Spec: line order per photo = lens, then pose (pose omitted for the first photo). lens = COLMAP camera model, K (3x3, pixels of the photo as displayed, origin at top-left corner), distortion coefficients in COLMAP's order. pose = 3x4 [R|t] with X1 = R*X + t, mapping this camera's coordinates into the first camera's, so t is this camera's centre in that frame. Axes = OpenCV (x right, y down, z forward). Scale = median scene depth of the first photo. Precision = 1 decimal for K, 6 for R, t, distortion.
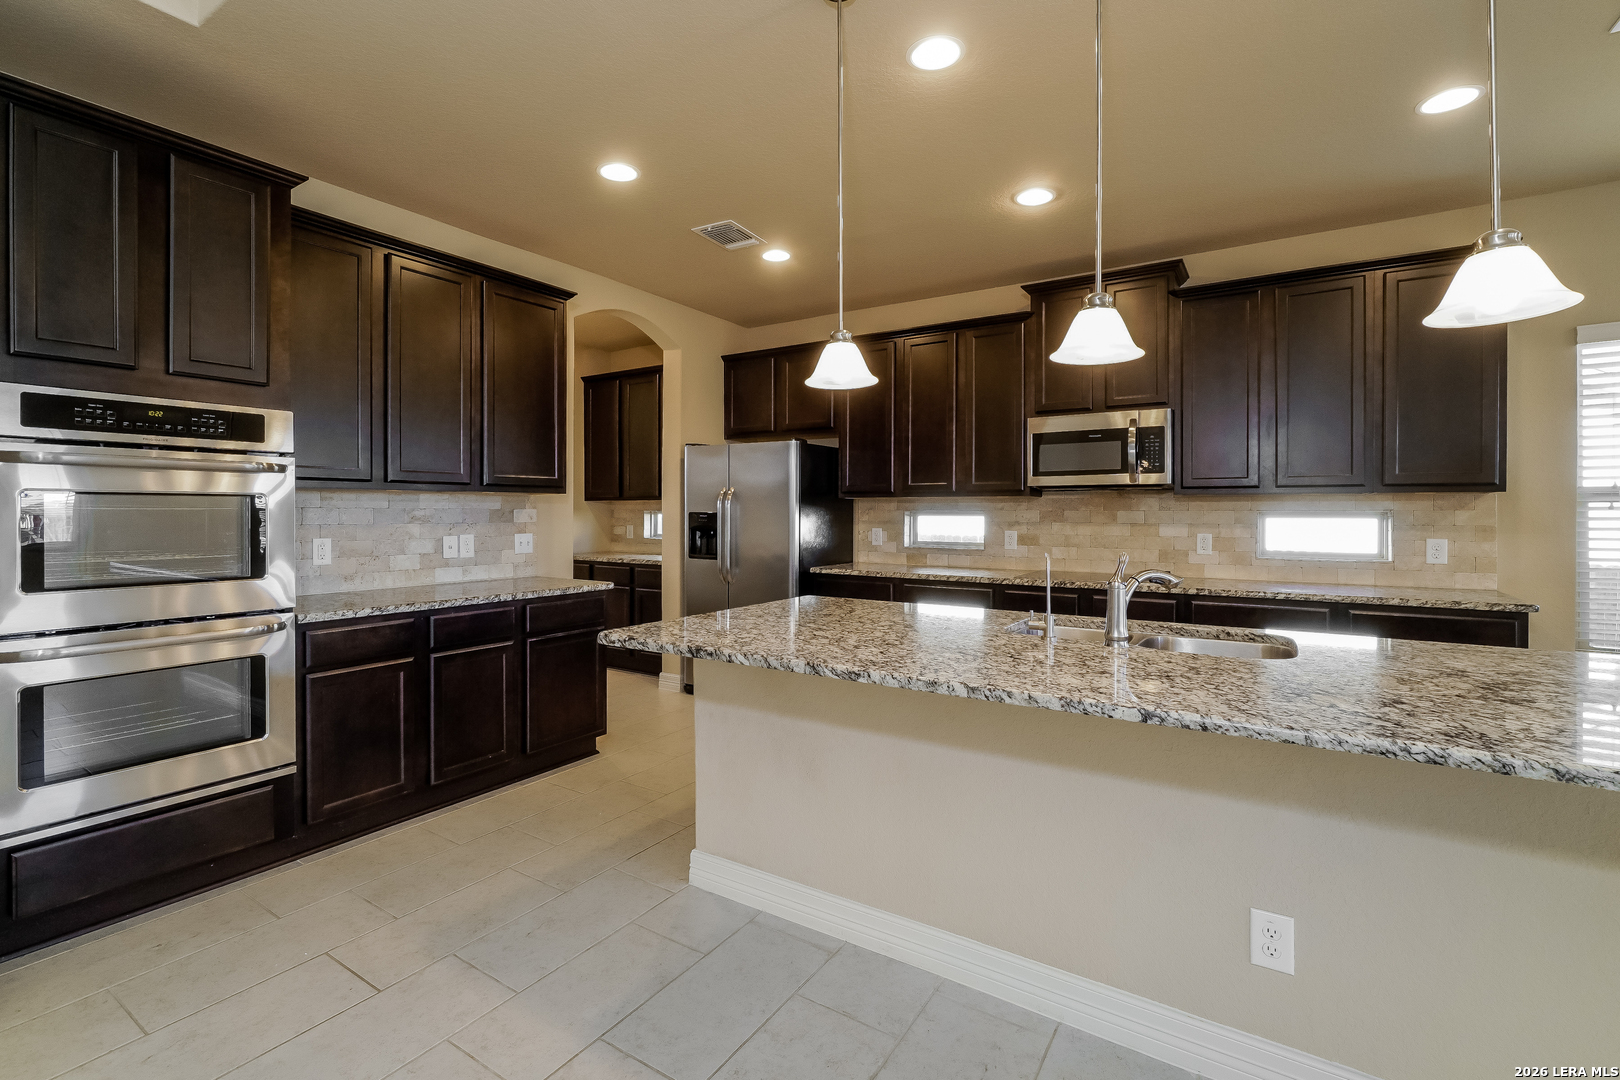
lens RADIAL K [[724.8, 0, 811.1], [0, 724.8, 516.1], [0, 0, 1]] dist [0.004130, 0.001015]
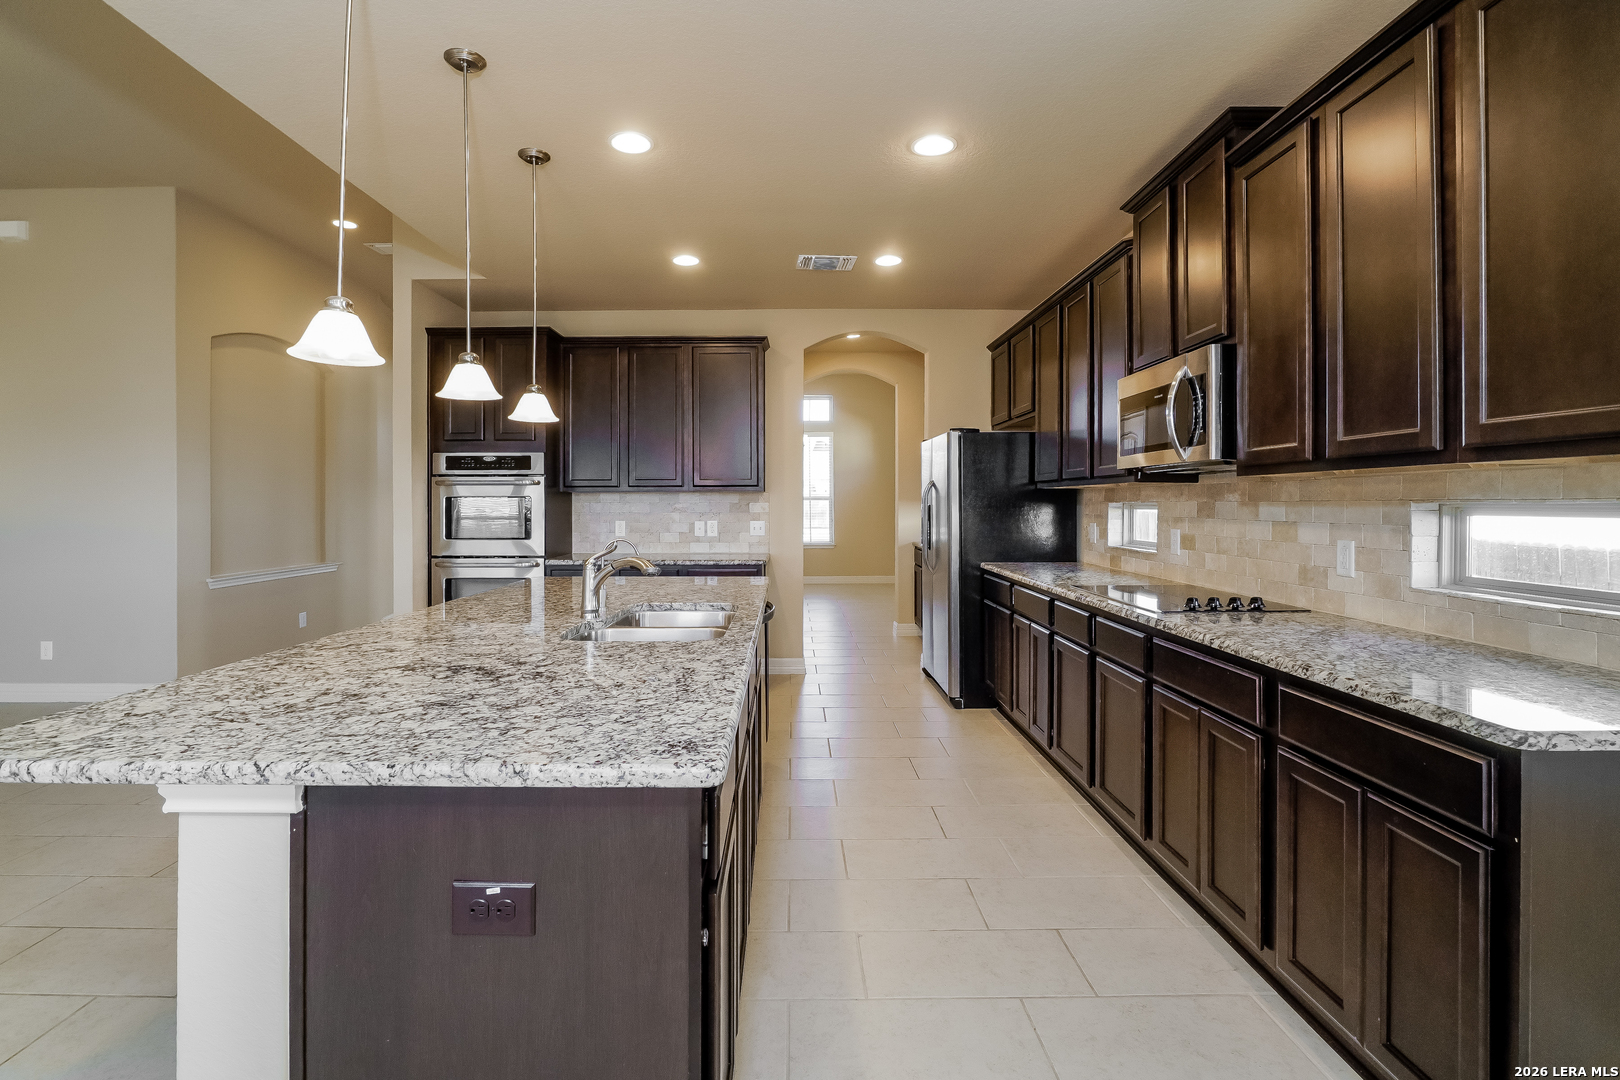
lens RADIAL K [[749.7, 0, 786.7], [0, 749.7, 503.0], [0, 0, 1]] dist [-0.026618, 0.000066]
pose [[0.538614, -0.002835, -0.842548, 0.839147], [-0.001048, 0.999991, -0.004035, -0.003172], [0.842552, 0.003056, 0.538606, 0.320191]]
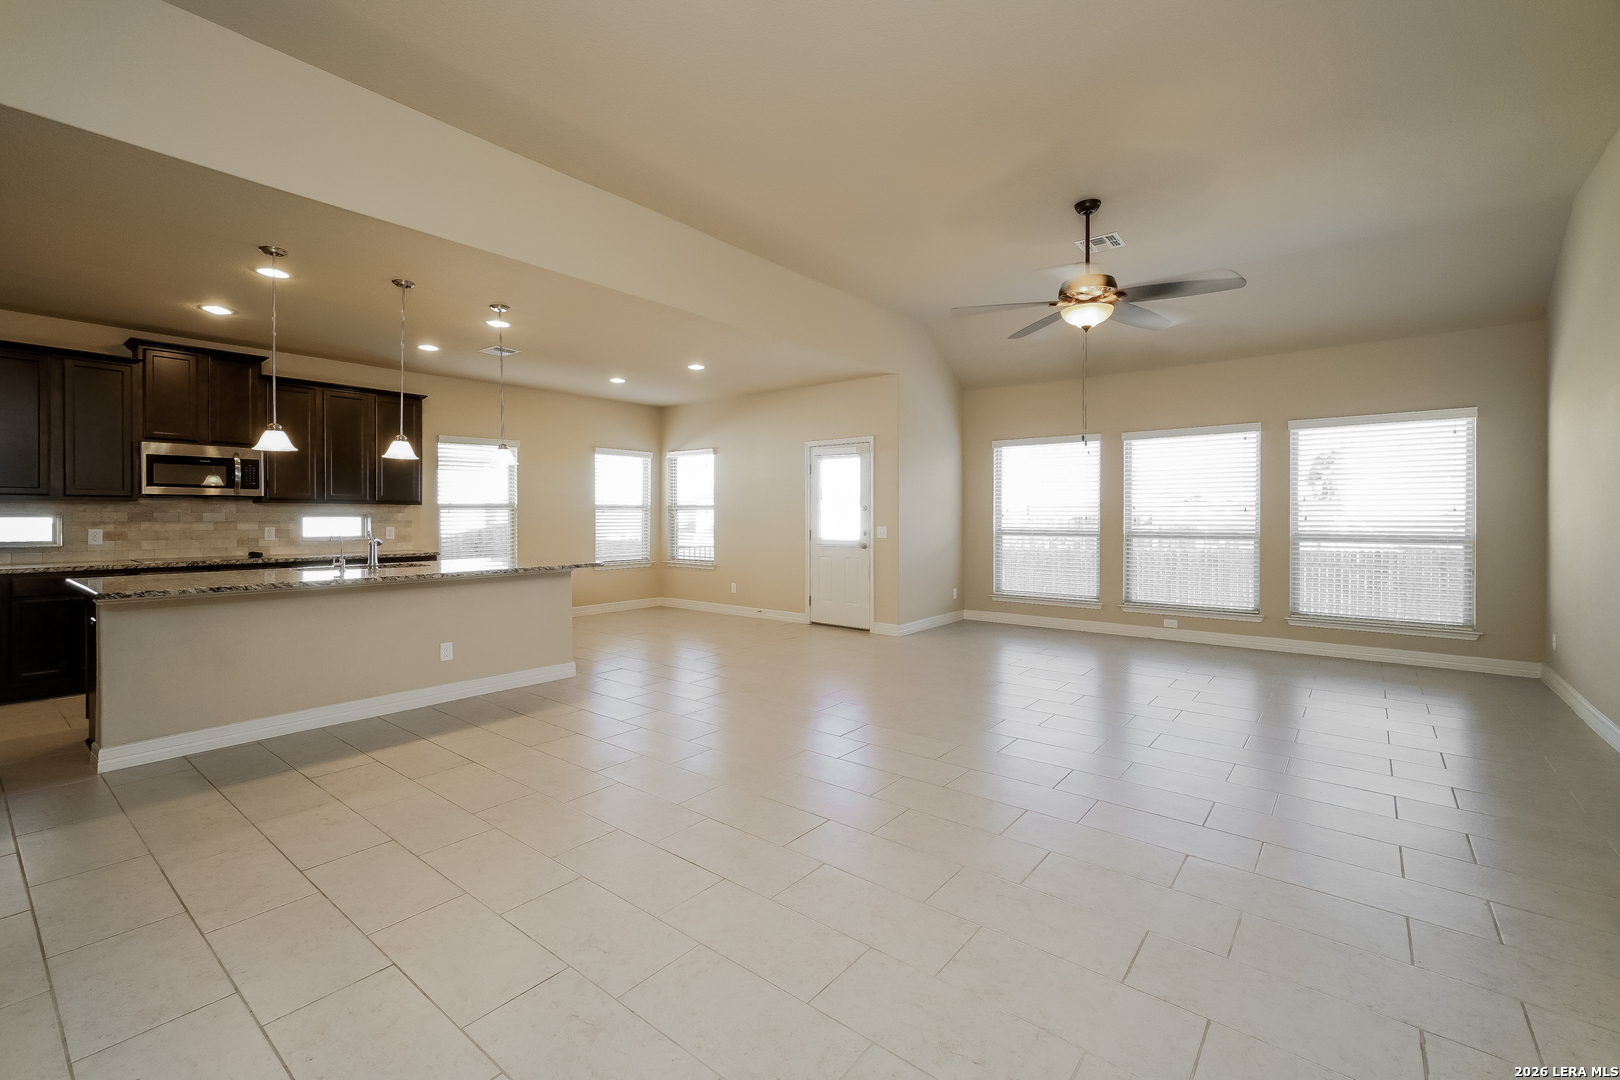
lens RADIAL K [[724.8, 0, 811.1], [0, 724.8, 516.1], [0, 0, 1]] dist [0.004130, 0.001015]
pose [[0.117677, -0.003899, 0.993044, -0.942087], [0.004789, 0.999983, 0.003359, 0.000075], [-0.993040, 0.004361, 0.117694, -0.381945]]
